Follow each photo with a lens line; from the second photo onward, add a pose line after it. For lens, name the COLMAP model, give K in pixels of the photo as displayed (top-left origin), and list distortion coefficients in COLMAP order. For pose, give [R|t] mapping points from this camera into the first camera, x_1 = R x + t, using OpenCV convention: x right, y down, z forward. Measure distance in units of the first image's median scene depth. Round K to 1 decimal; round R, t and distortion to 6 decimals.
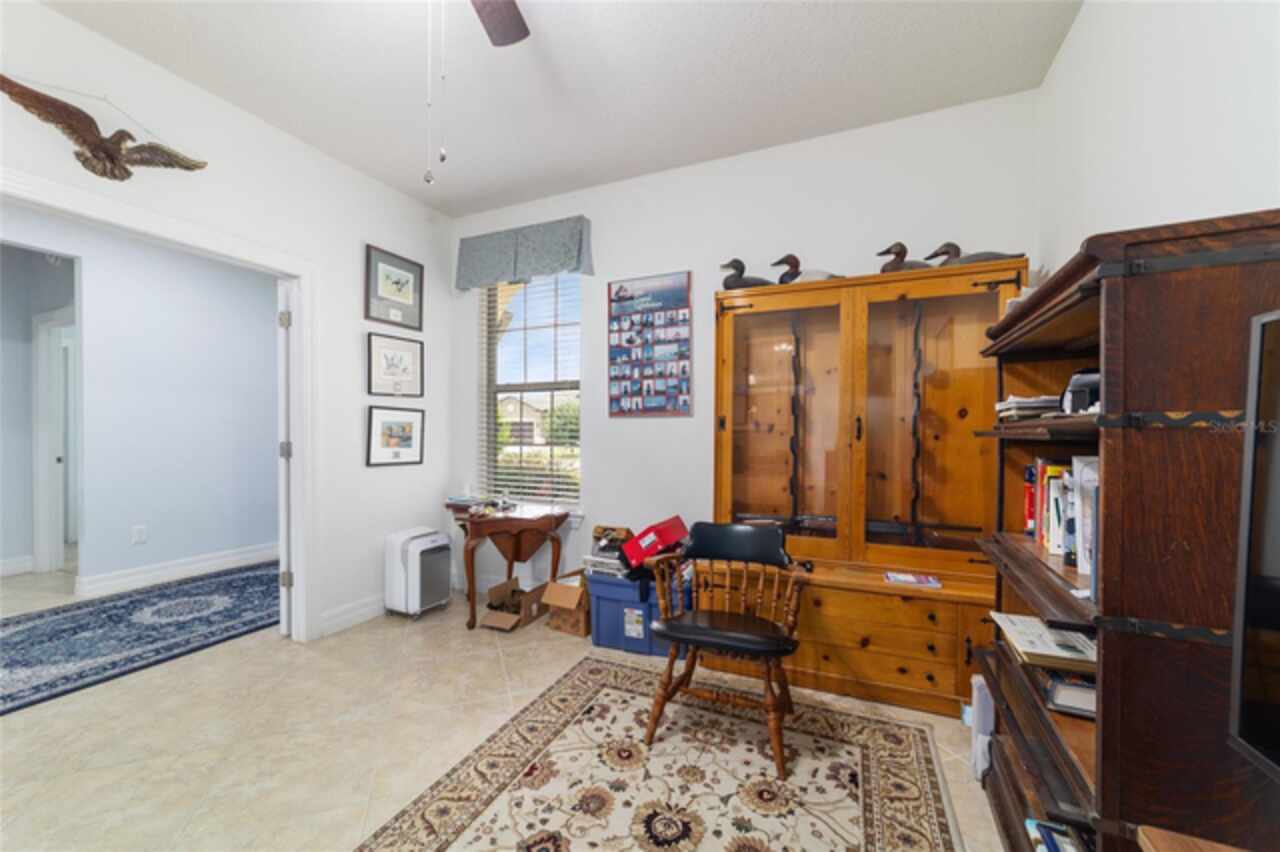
lens RADIAL K [[493.8, 0, 631.6], [0, 493.8, 439.1], [0, 0, 1]] dist [-0.011574, 0.005700]
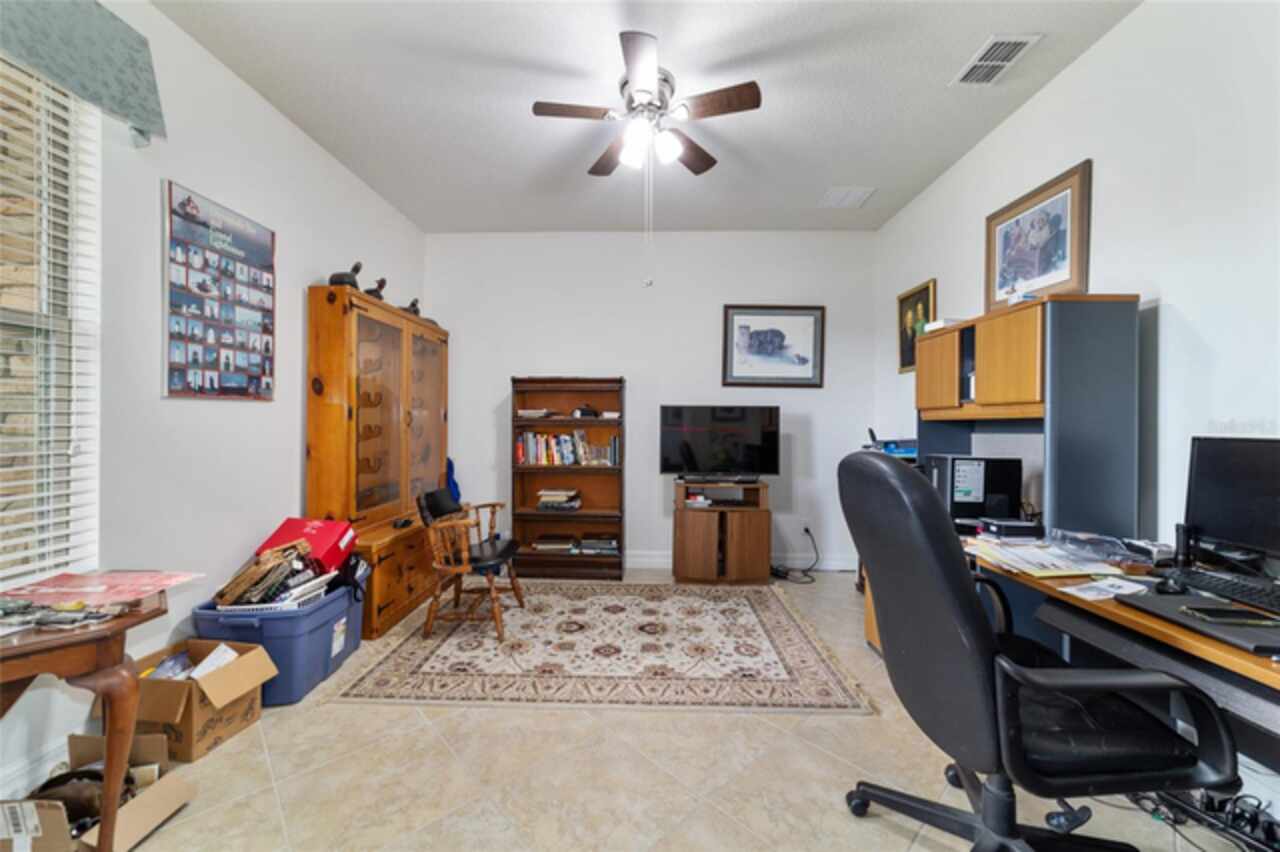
lens RADIAL K [[493.8, 0, 633.5], [0, 493.8, 422.2], [0, 0, 1]] dist [-0.011574, 0.005700]
pose [[-0.377578, -0.008082, 0.925943, -0.876405], [-0.000401, 0.999963, 0.008564, -0.019389], [-0.925978, 0.002863, -0.377567, 0.725000]]
